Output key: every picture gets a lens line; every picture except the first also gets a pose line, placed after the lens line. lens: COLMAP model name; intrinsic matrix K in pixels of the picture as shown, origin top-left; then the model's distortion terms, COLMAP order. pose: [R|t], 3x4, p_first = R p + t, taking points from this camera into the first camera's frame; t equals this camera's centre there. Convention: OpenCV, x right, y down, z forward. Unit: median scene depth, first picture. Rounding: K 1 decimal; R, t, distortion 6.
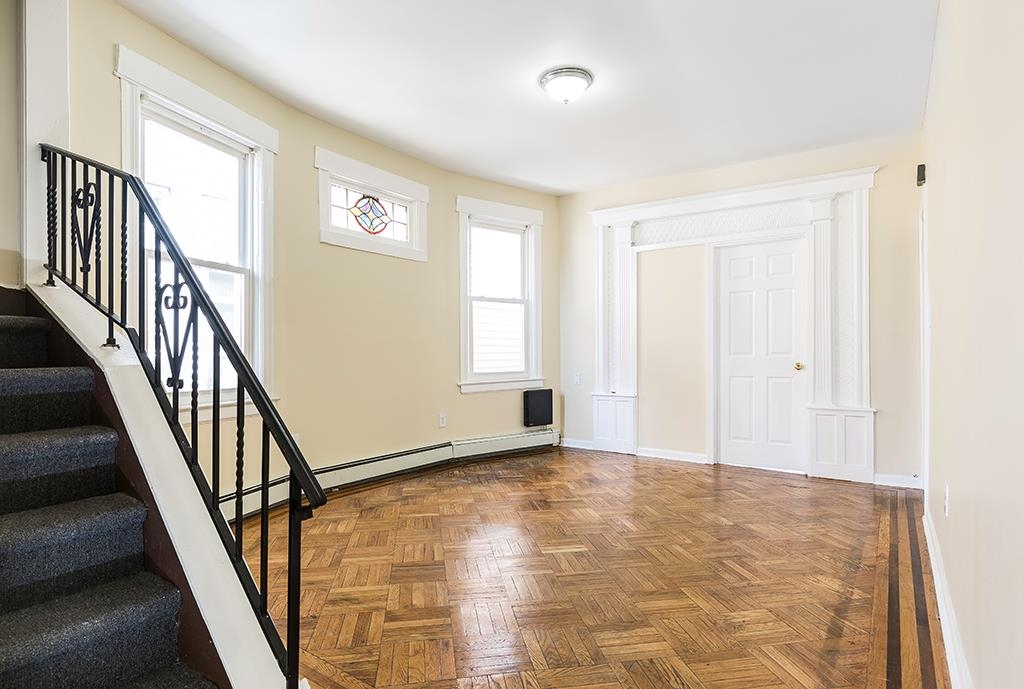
lens RADIAL K [[564.6, 0, 512.0], [0, 564.6, 344.5], [0, 0, 1]] dist [0.000684, 0.000097]
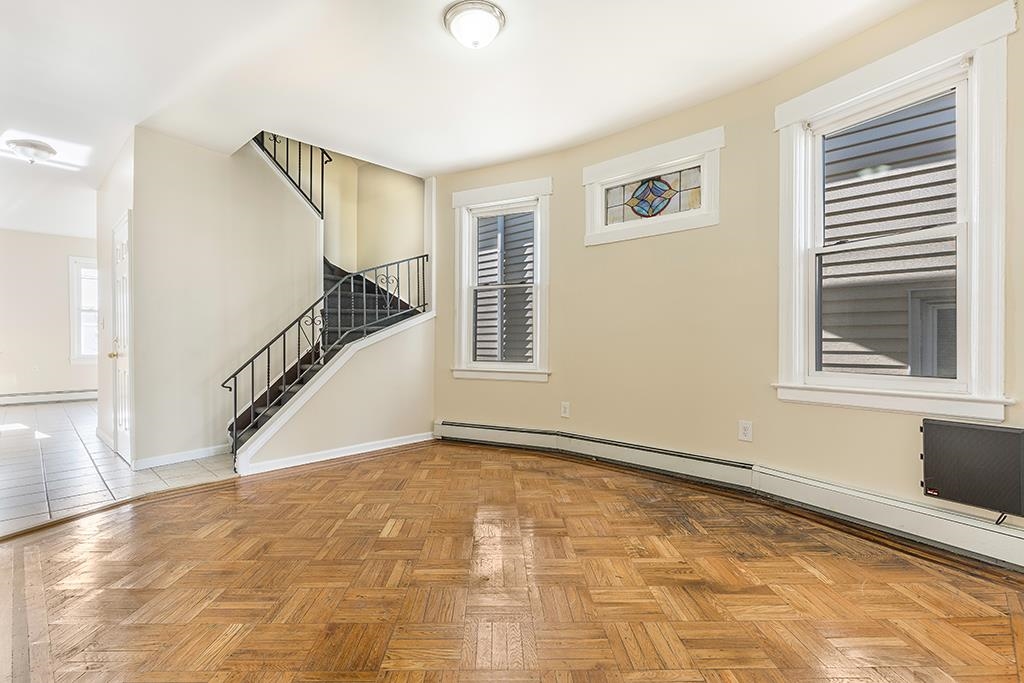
lens RADIAL K [[468.0, 0, 493.8], [0, 468.0, 342.3], [0, 0, 1]] dist [-0.001772, -0.000227]
pose [[-0.181687, 0.002991, -0.983352, 0.593013], [0.015627, 0.999878, 0.000154, 0.014927], [0.983232, -0.015339, -0.181712, 0.881832]]
